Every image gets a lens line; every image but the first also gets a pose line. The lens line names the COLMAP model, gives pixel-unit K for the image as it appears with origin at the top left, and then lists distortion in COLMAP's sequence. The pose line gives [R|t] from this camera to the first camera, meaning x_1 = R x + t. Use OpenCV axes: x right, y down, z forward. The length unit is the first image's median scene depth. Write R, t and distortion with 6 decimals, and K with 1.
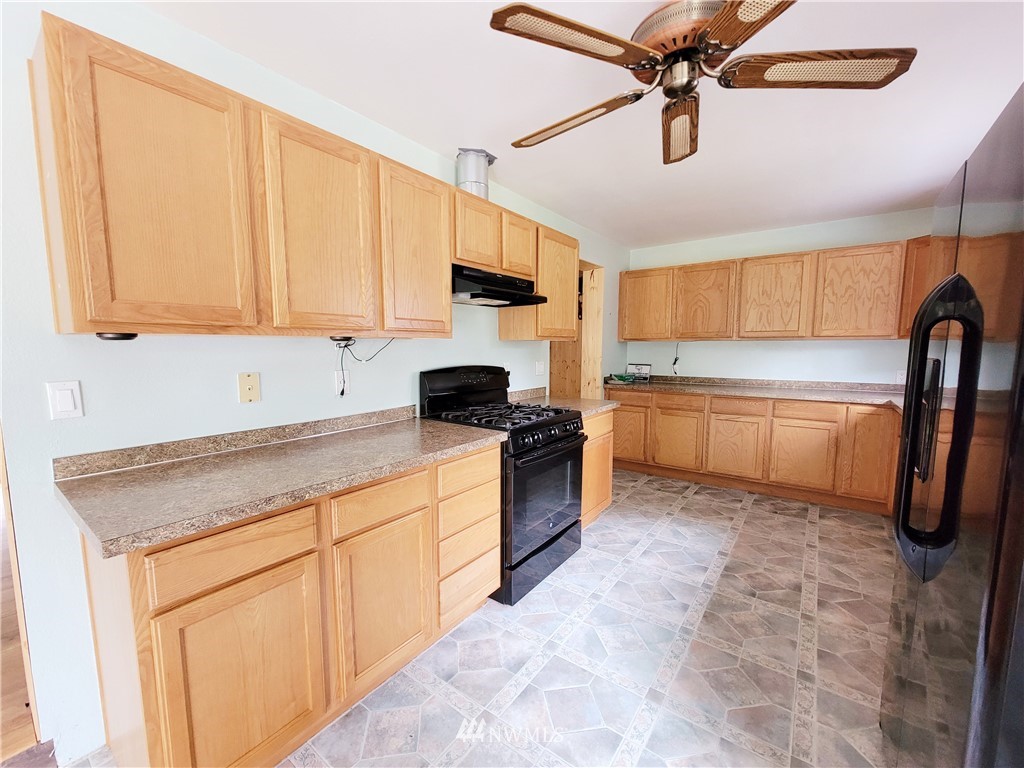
lens RADIAL K [[416.2, 0, 512.6], [0, 416.2, 389.4], [0, 0, 1]] dist [-0.000923, -0.001539]
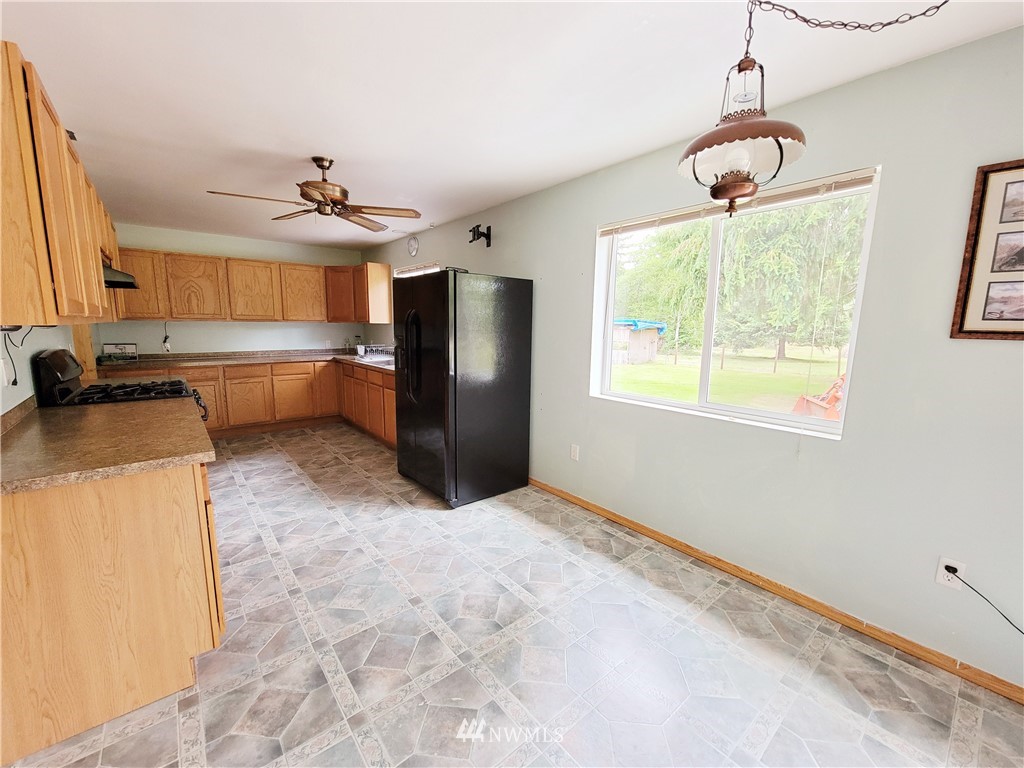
lens RADIAL K [[416.2, 0, 507.3], [0, 416.2, 387.8], [0, 0, 1]] dist [-0.000923, -0.001539]
pose [[0.246604, -0.141173, 0.958779, -0.622941], [0.086849, 0.988572, 0.123221, 0.000215], [-0.965217, 0.052882, 0.256046, -0.170179]]
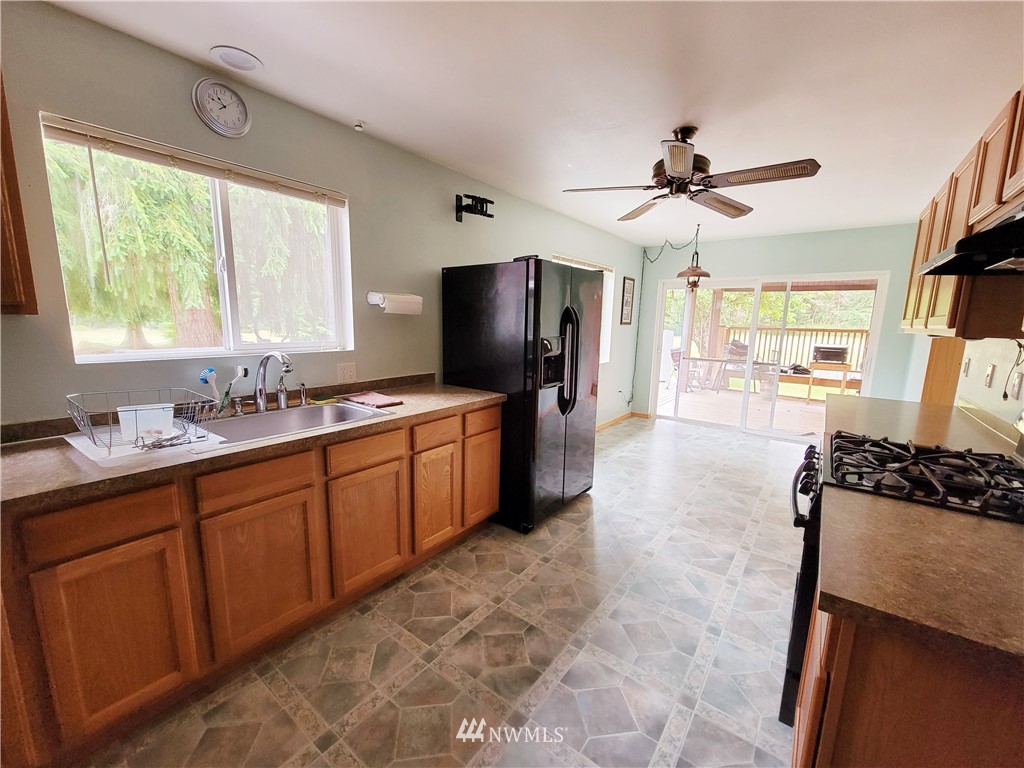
lens RADIAL K [[416.2, 0, 508.6], [0, 416.2, 385.1], [0, 0, 1]] dist [-0.000923, -0.001539]
pose [[-0.999708, -0.019873, 0.013761, 0.428957], [-0.015689, 0.966540, 0.256035, -0.144776], [-0.018389, 0.255744, -0.966570, 1.174553]]
